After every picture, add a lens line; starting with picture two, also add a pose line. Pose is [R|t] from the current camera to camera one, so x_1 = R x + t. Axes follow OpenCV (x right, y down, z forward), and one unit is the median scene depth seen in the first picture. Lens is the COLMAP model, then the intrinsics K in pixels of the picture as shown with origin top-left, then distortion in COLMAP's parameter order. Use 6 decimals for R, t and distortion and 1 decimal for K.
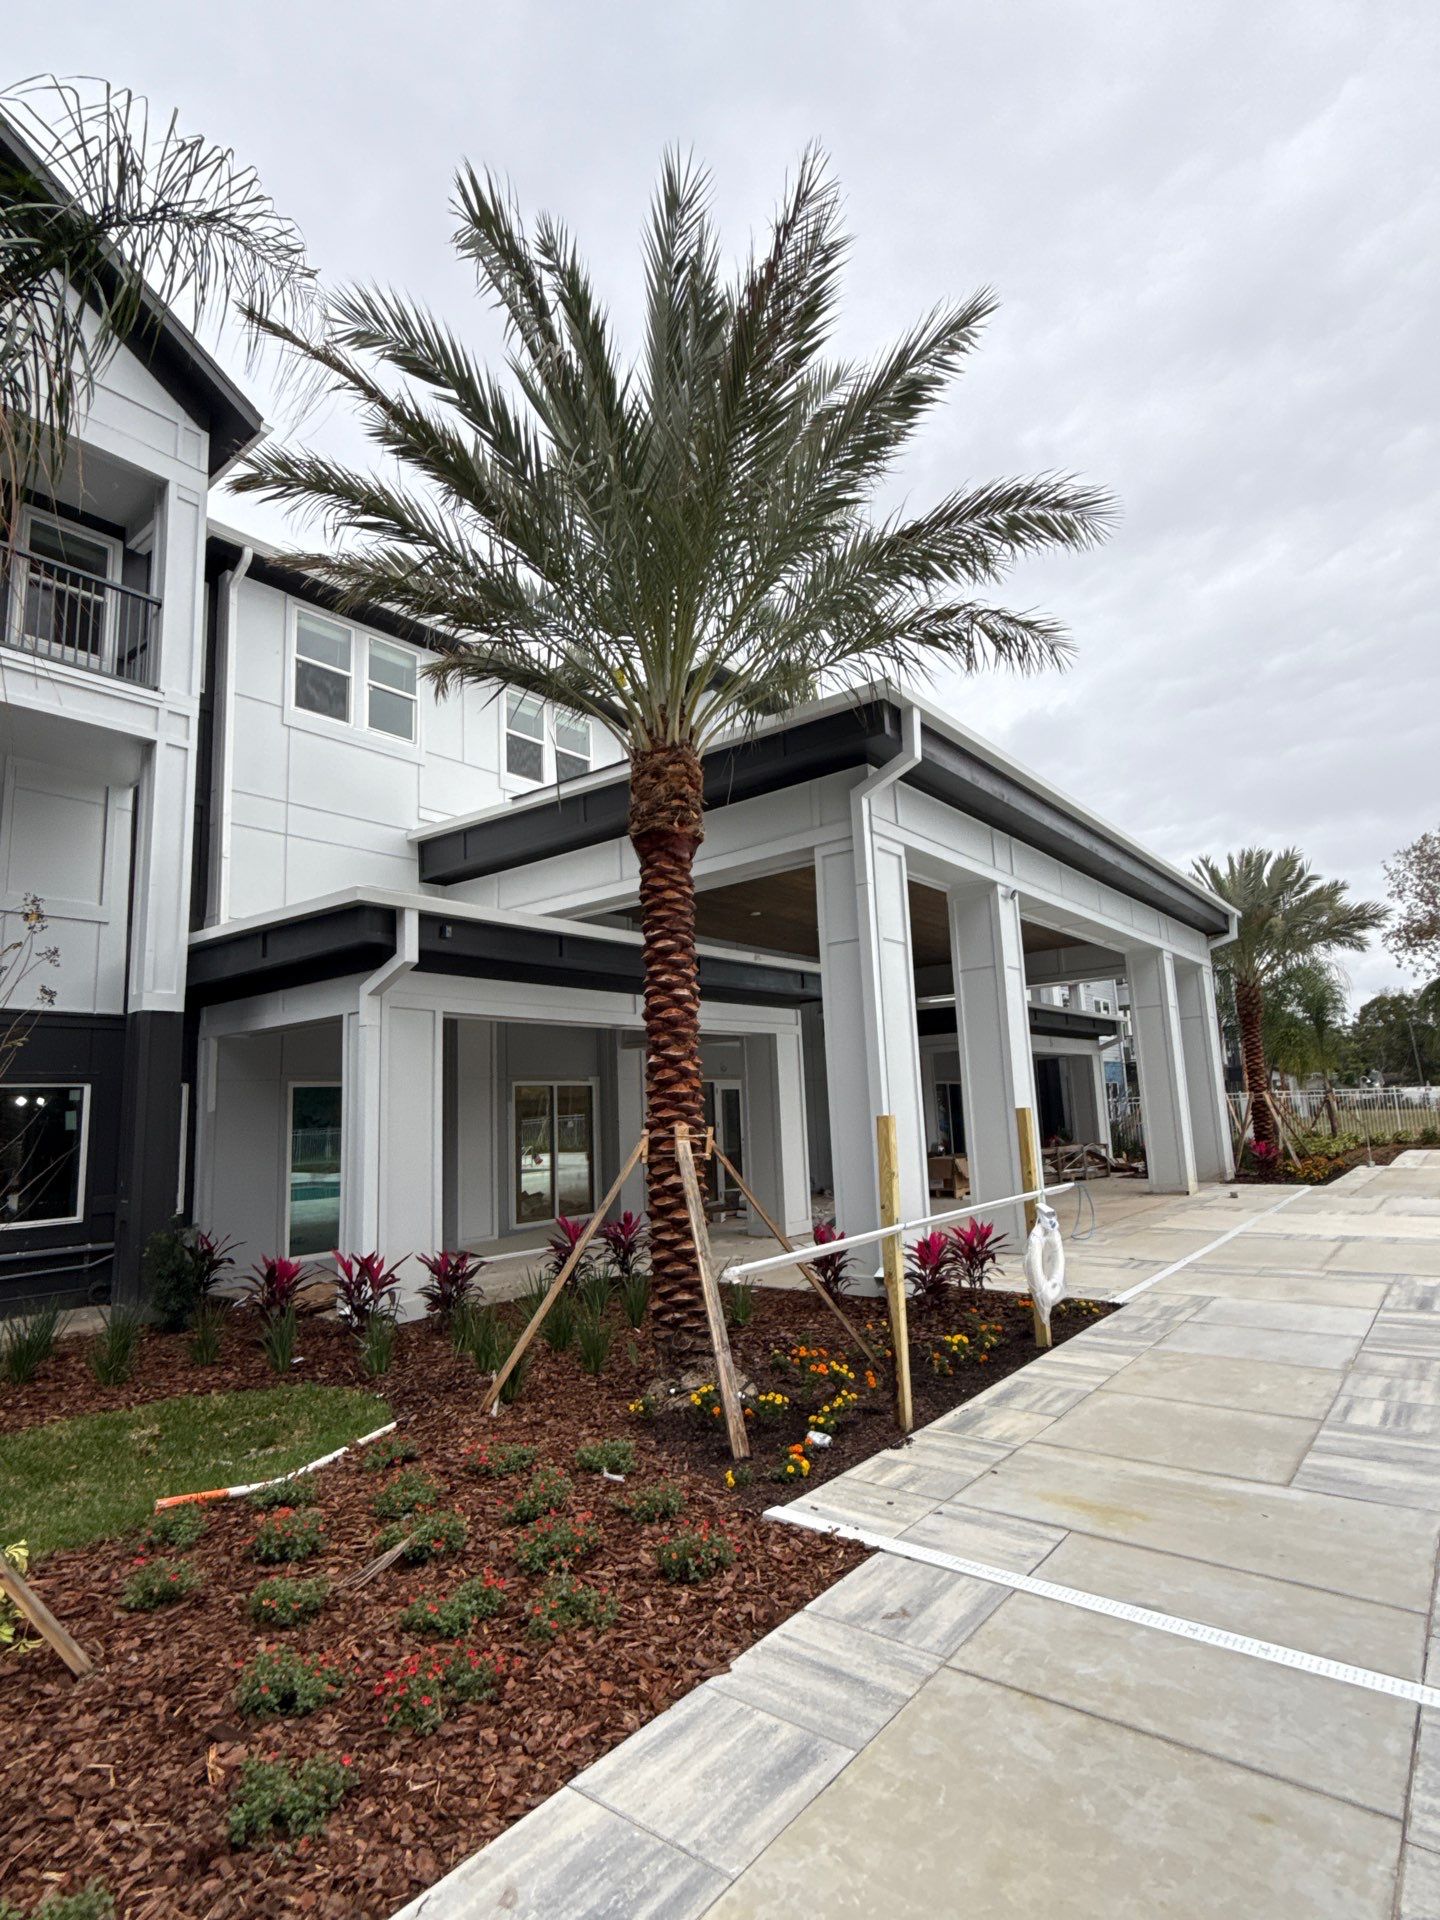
lens RADIAL K [[965.1, 0, 721.7], [0, 965.1, 956.4], [0, 0, 1]] dist [-0.006908, -0.000378]
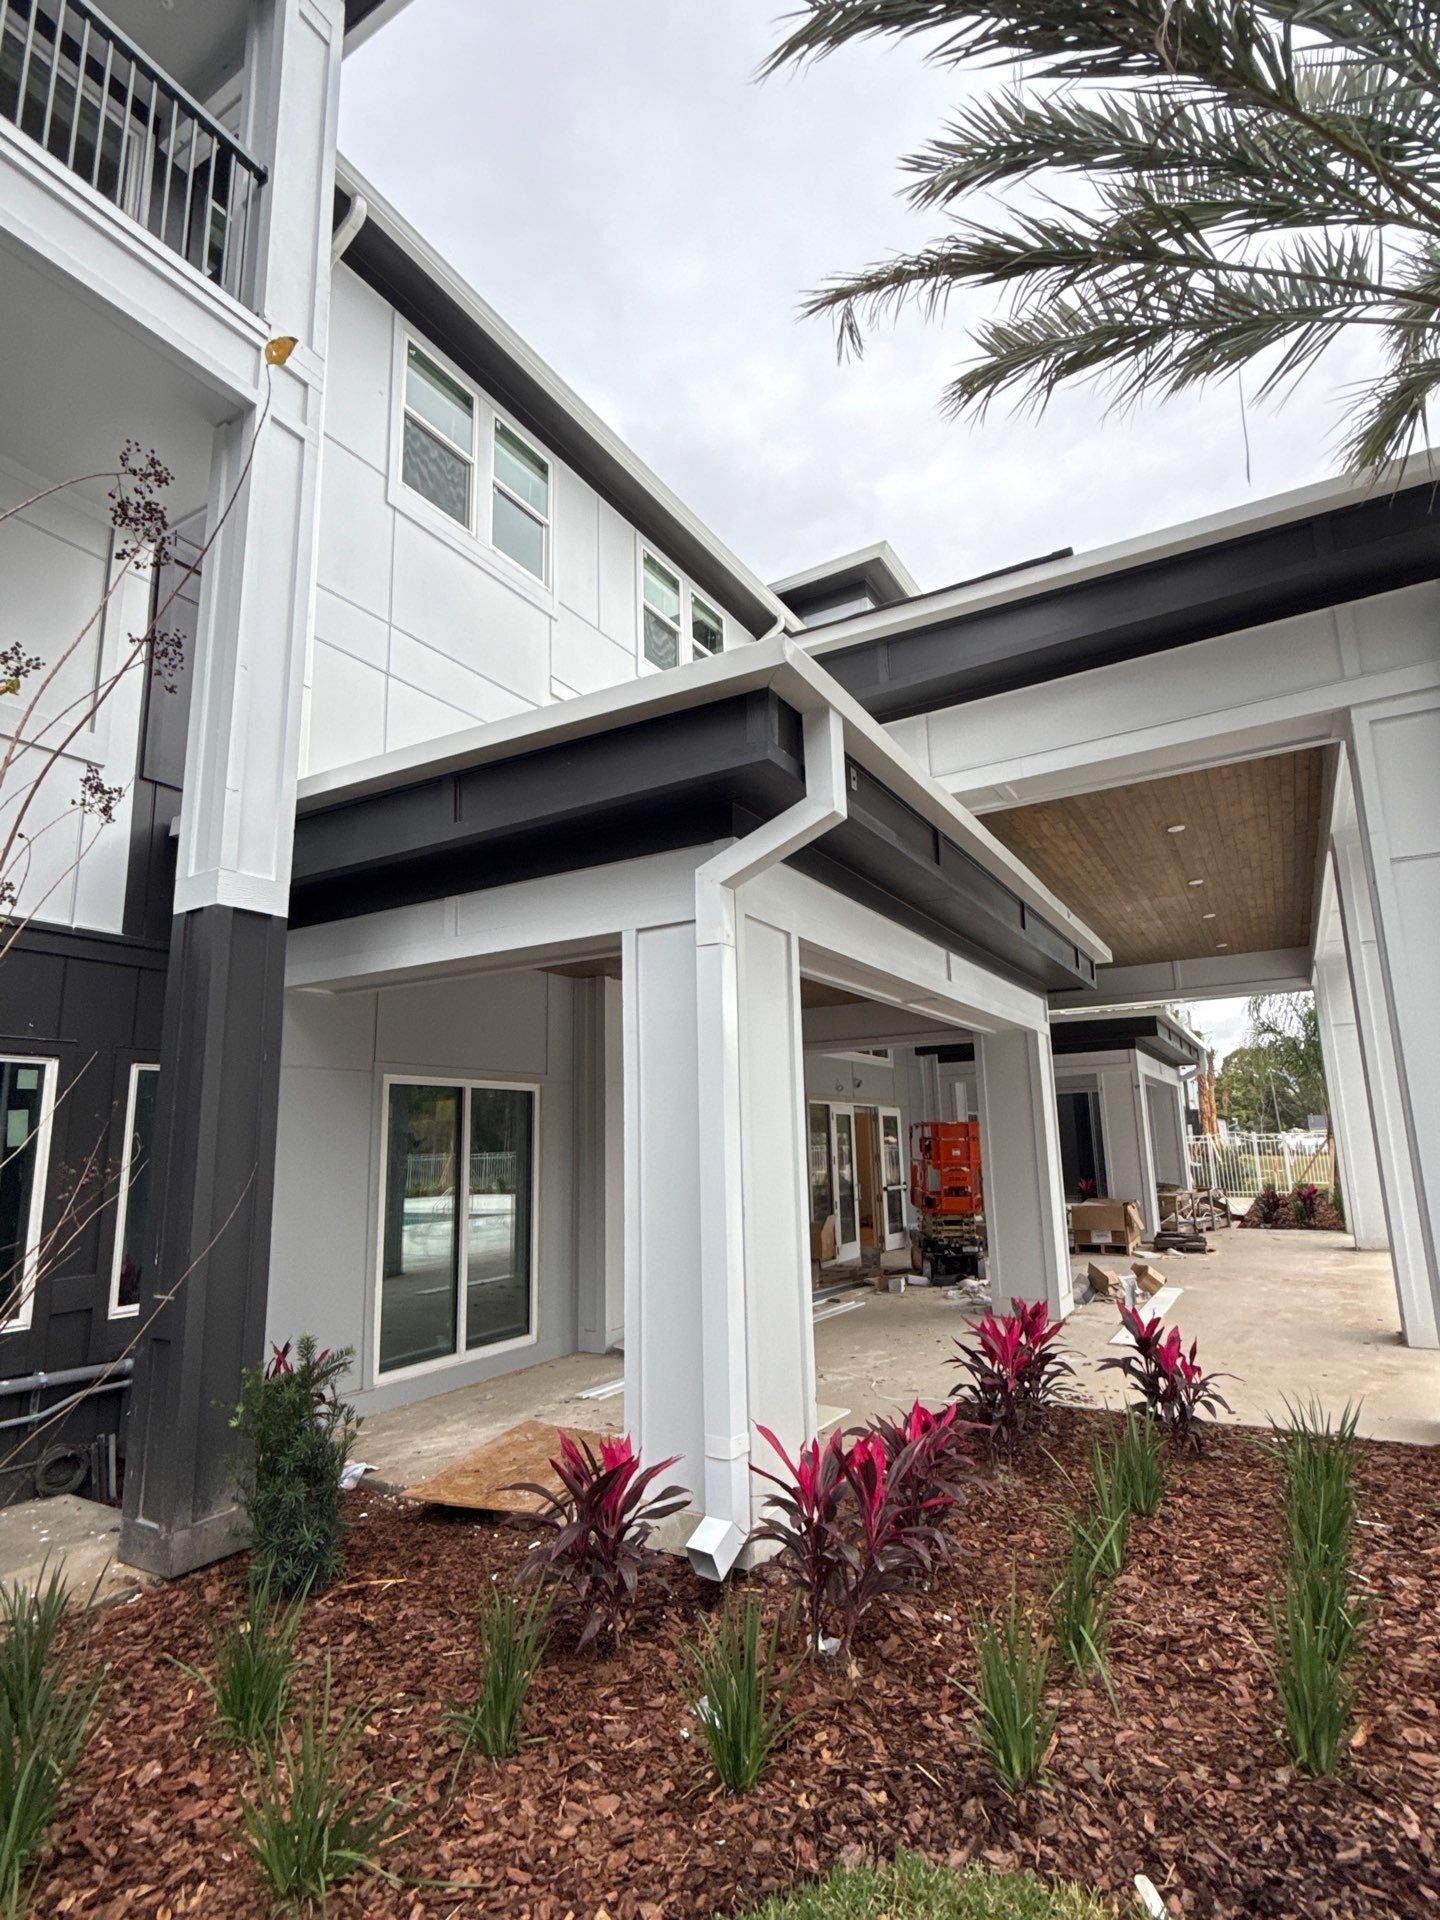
lens RADIAL K [[974.5, 0, 731.1], [0, 974.5, 958.8], [0, 0, 1]] dist [-0.034580, 0.024320]
pose [[0.988973, 0.040940, 0.142328, -0.201407], [-0.035418, 0.998526, -0.041115, 0.047019], [-0.143801, 0.035621, 0.988965, 0.231877]]
